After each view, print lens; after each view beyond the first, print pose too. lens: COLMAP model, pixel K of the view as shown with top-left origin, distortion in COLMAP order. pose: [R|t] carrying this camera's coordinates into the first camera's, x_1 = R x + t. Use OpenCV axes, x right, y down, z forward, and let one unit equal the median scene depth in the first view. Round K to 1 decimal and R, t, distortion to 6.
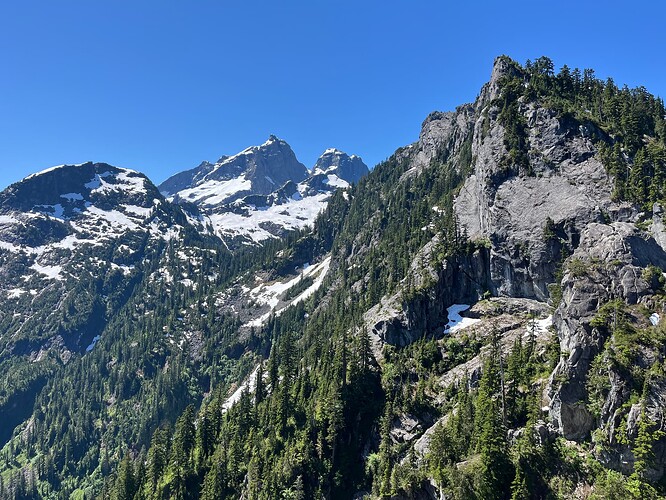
lens RADIAL K [[494.4, 0, 334.1], [0, 494.4, 249.9], [0, 0, 1]] dist [0.039180, -0.005074]
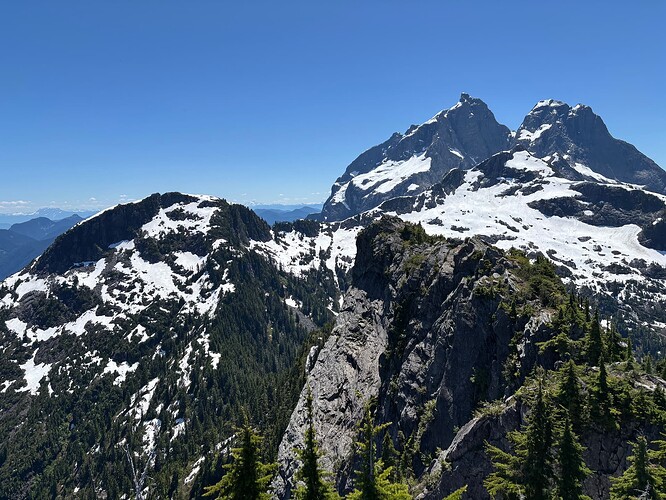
lens RADIAL K [[494.4, 0, 332.8], [0, 494.4, 250.6], [0, 0, 1]] dist [0.039180, -0.005074]
pose [[0.889333, -0.003059, -0.457250, 0.084170], [0.046151, 0.995472, 0.083102, -0.088358], [0.454925, -0.095008, 0.885447, 0.263249]]
